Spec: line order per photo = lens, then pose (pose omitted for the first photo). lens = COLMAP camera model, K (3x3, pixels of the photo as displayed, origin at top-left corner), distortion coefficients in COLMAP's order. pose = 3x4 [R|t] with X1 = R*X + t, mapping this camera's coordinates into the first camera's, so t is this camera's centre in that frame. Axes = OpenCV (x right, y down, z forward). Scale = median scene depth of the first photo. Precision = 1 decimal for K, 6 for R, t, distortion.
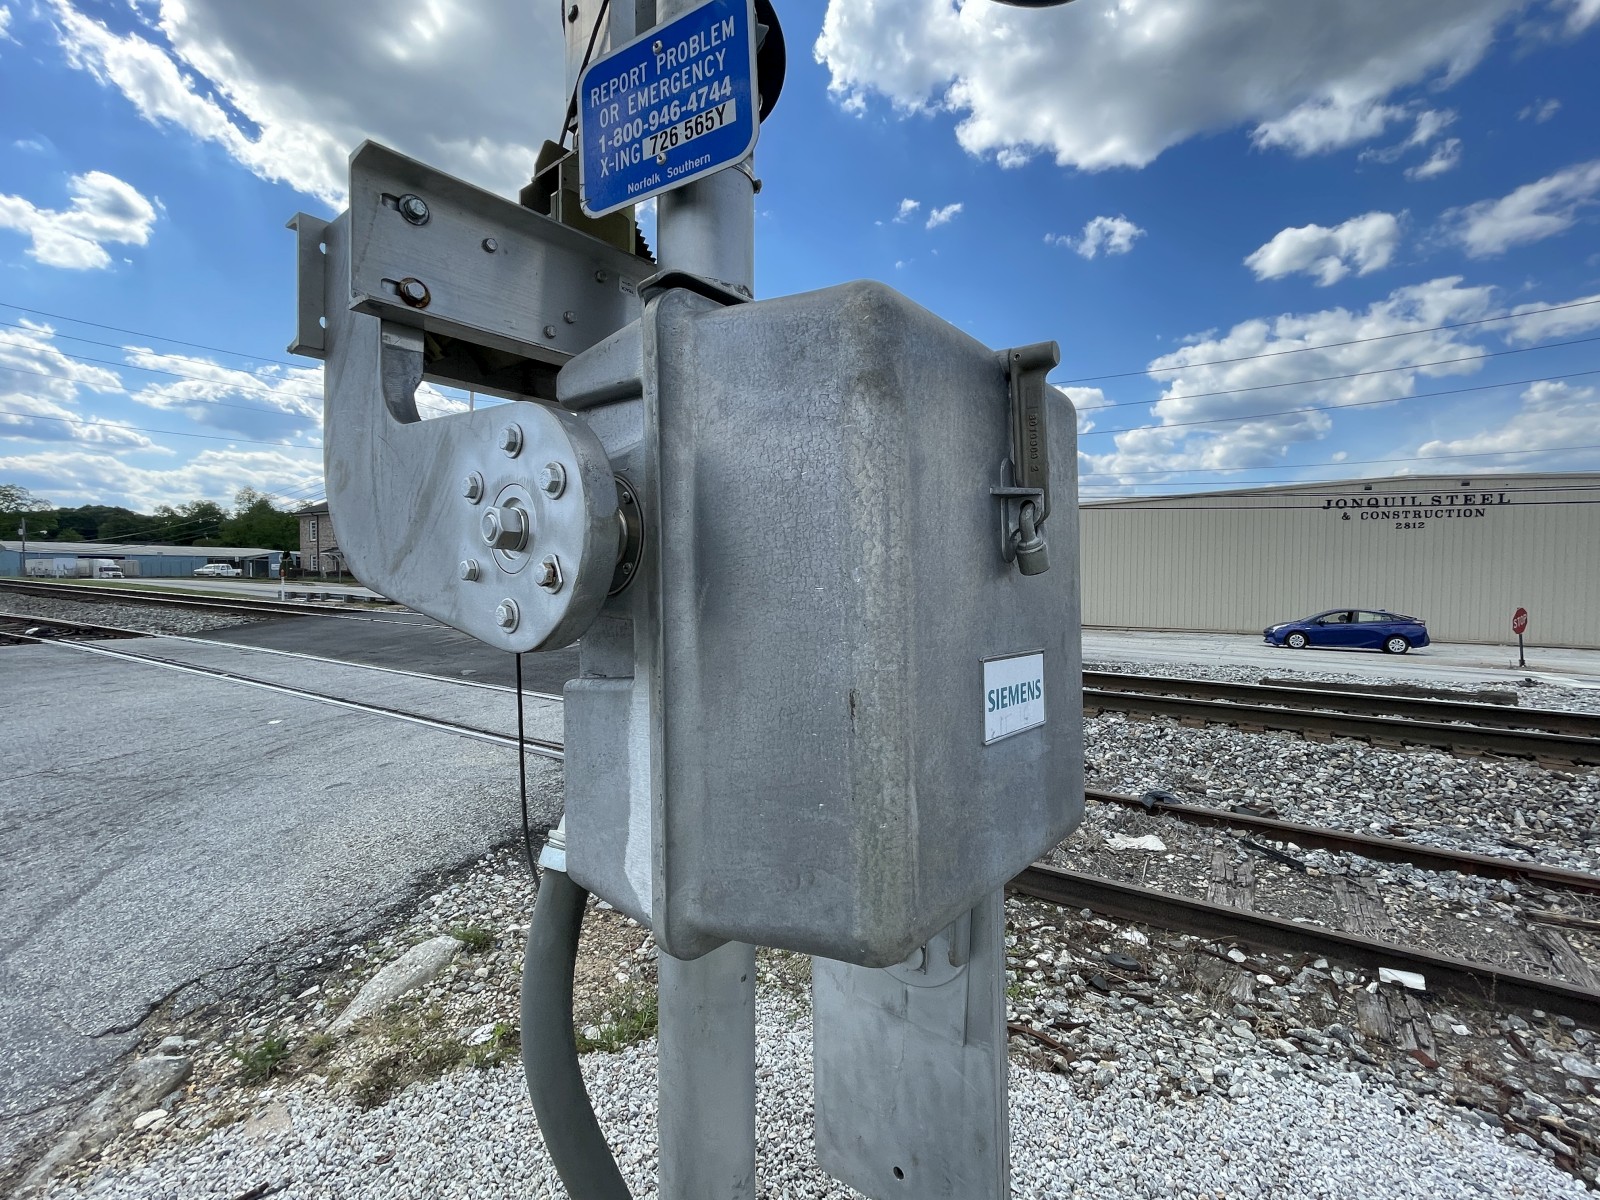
lens RADIAL K [[729.5, 0, 805.0], [0, 729.5, 601.1], [0, 0, 1]] dist [-0.000311, -0.000614]
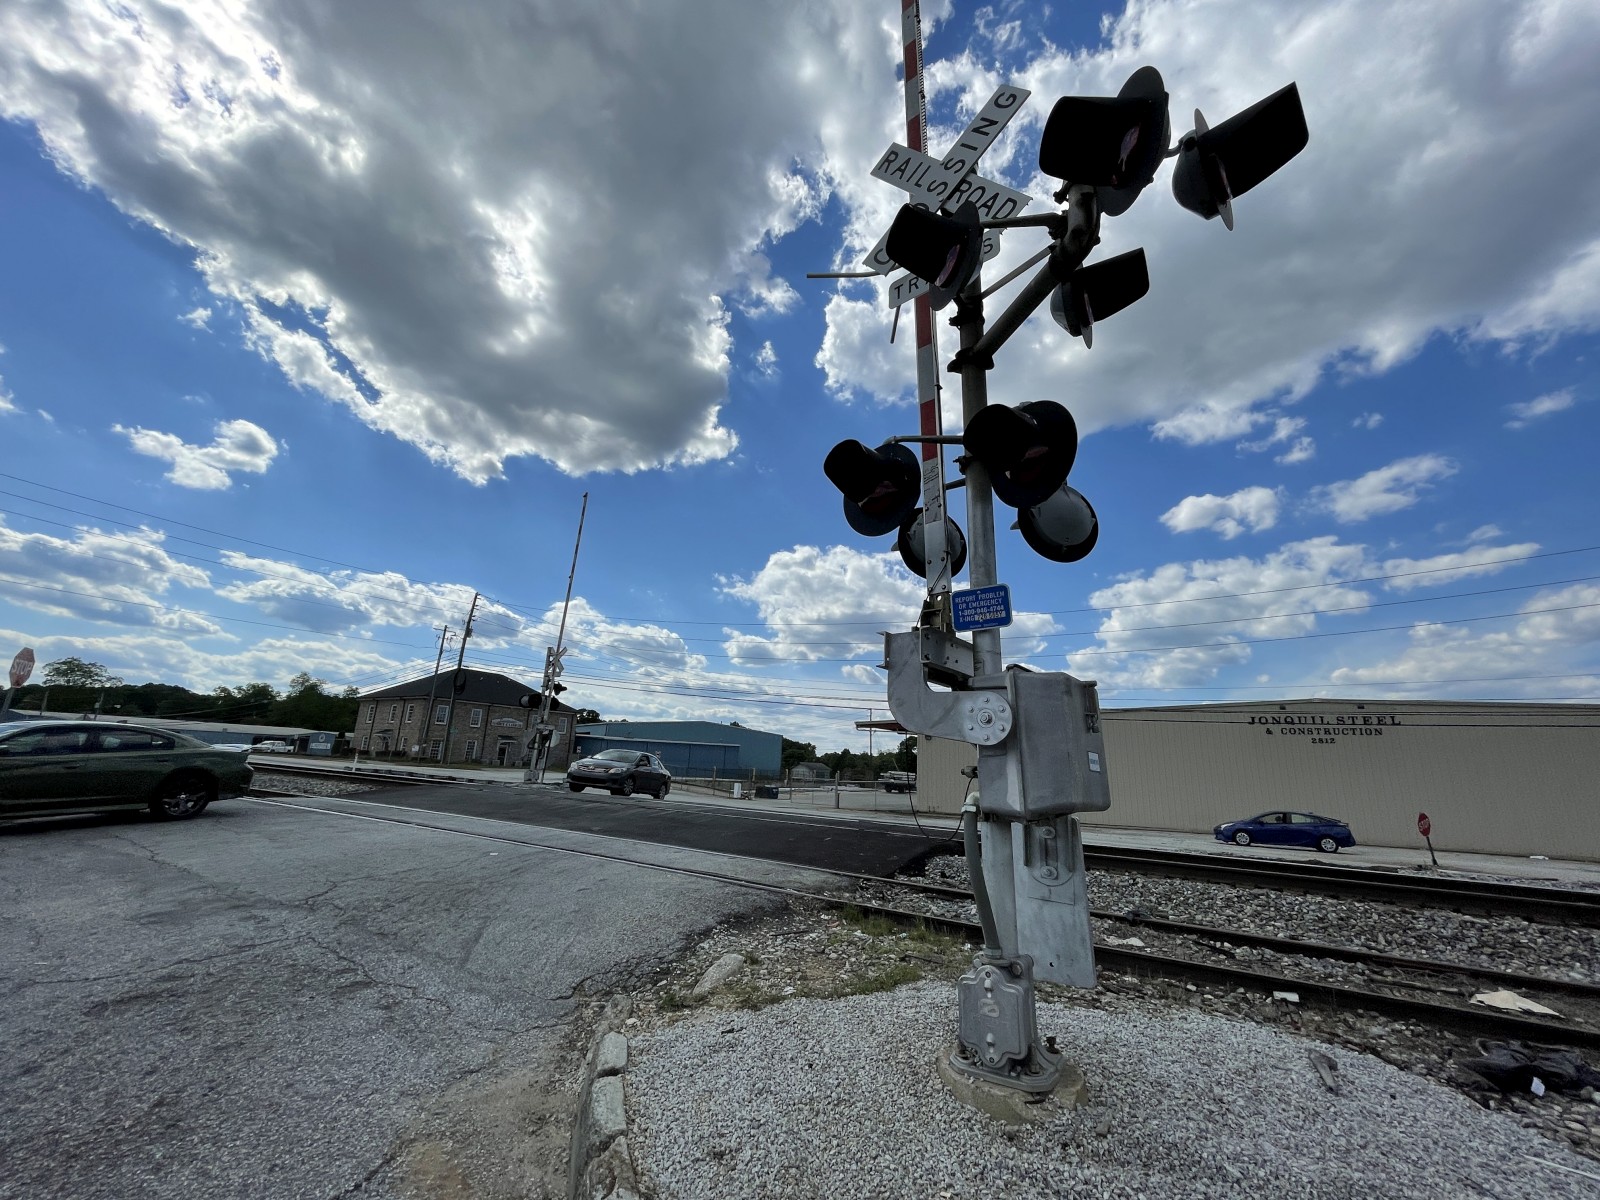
lens RADIAL K [[654.4, 0, 802.6], [0, 654.4, 597.1], [0, 0, 1]] dist [-0.000619, -0.000401]
pose [[0.999332, 0.035530, 0.008609, -0.056969], [-0.031489, 0.956196, -0.291028, 0.014432], [-0.018572, 0.290563, 0.956676, -0.111734]]
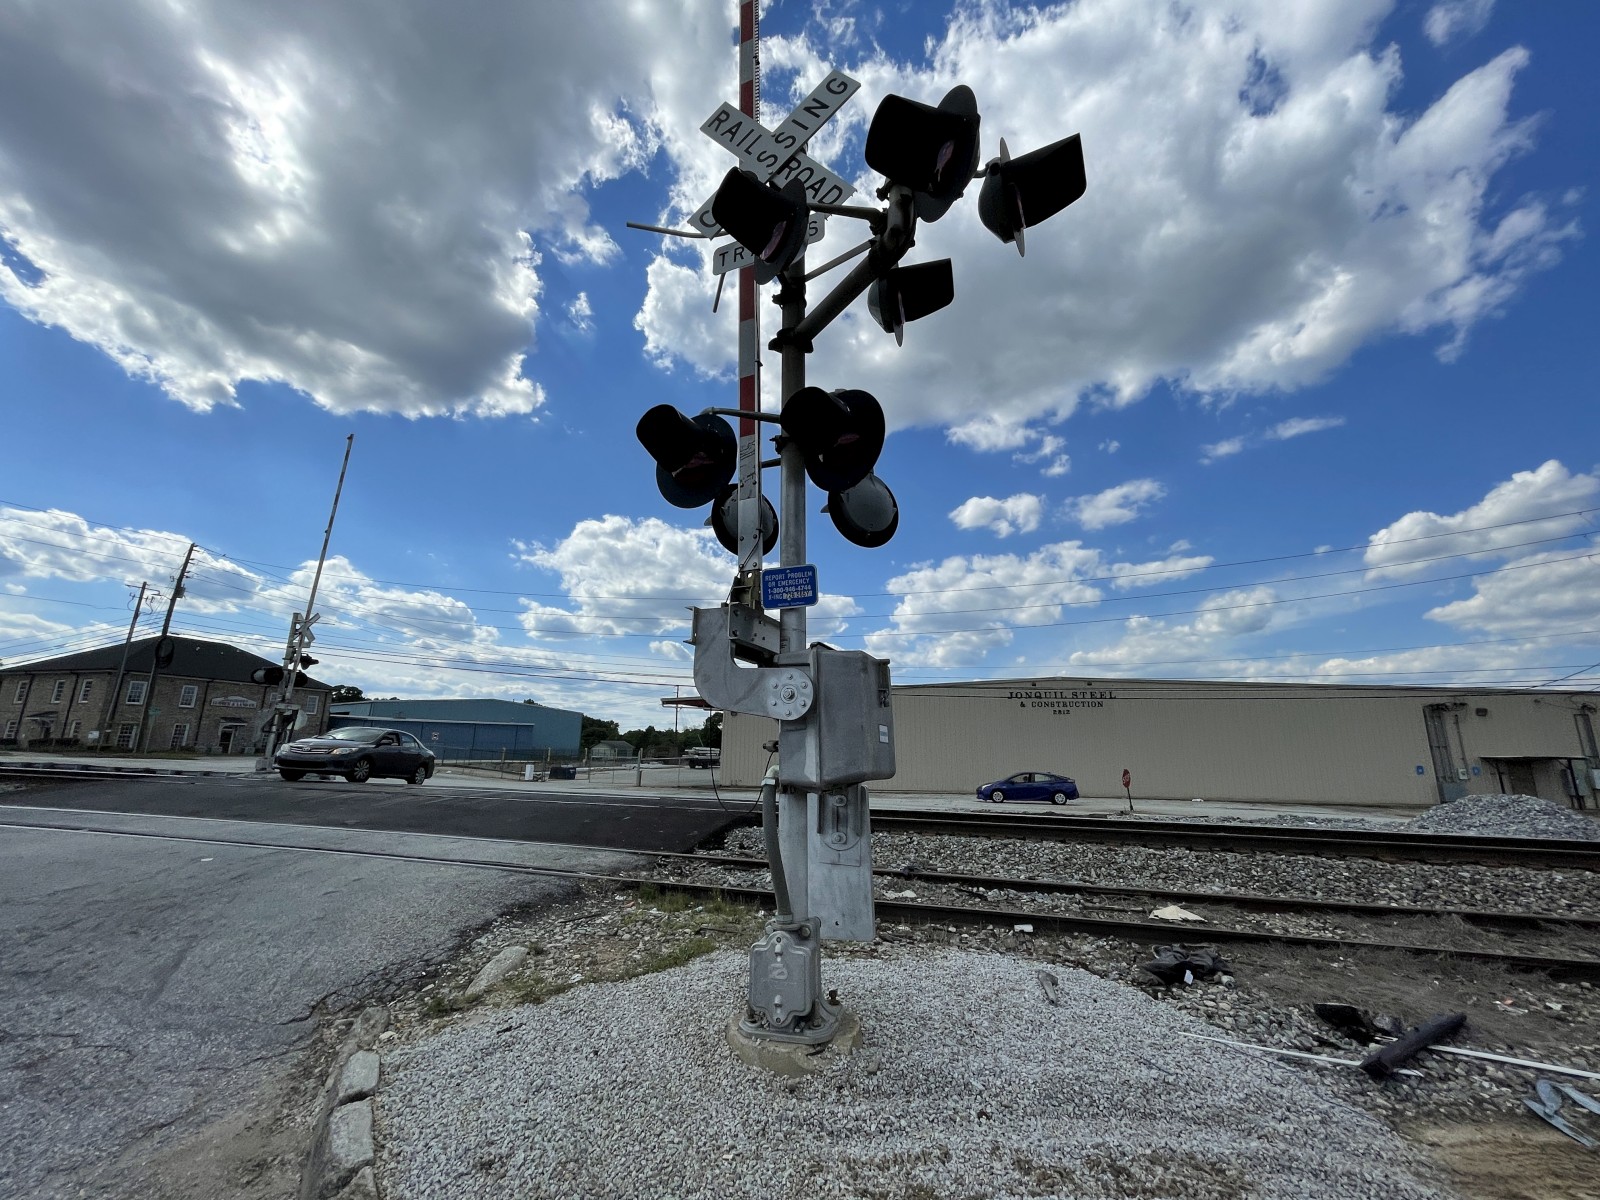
lens RADIAL K [[654.4, 0, 807.1], [0, 654.4, 597.9], [0, 0, 1]] dist [-0.001674, -0.000096]
pose [[0.951741, 0.073694, 0.297923, -0.056065], [0.006603, 0.965600, -0.259947, 0.014202], [-0.306831, 0.249370, 0.918515, -0.109282]]
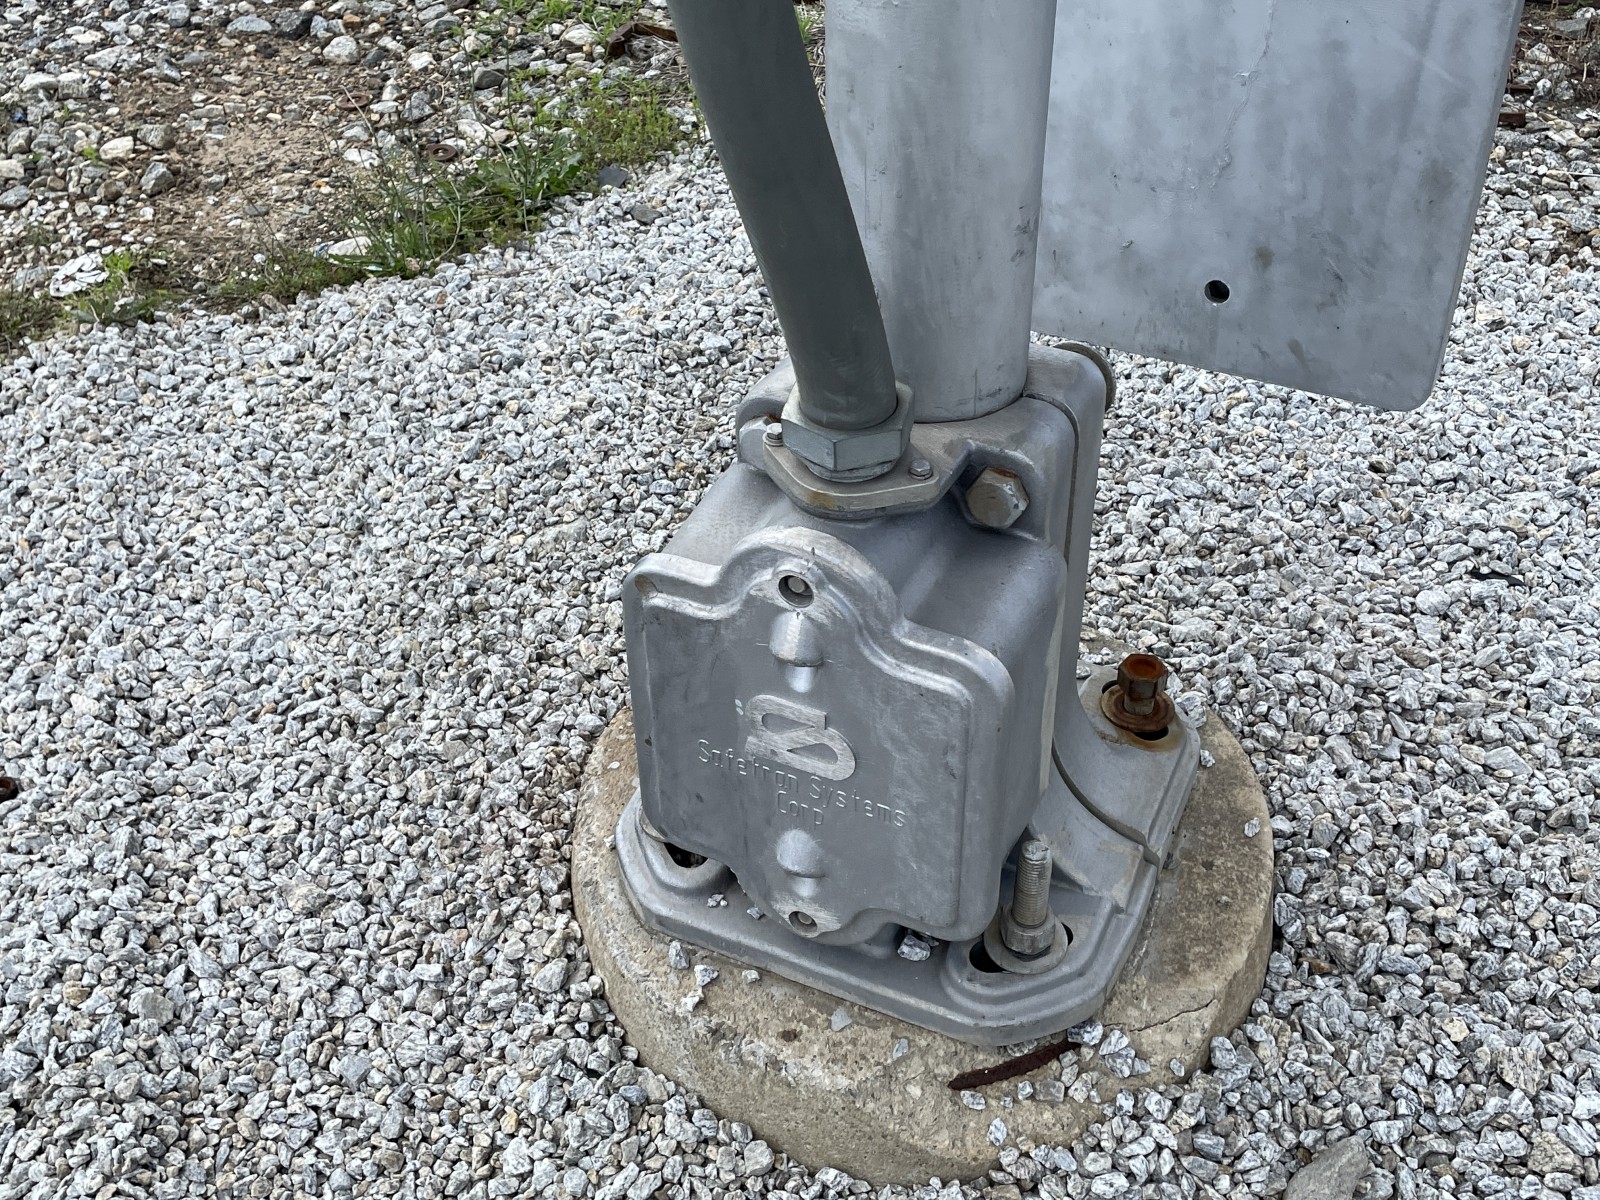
lens RADIAL K [[1721.3, 0, 834.0], [0, 1721.3, 602.3], [0, 0, 1]] dist [0.021370, 0.014781]
pose [[0.986587, -0.100818, 0.128381, -0.019263], [0.003527, 0.799458, 0.600711, 0.017141], [-0.163198, -0.592201, 0.789091, 0.000905]]
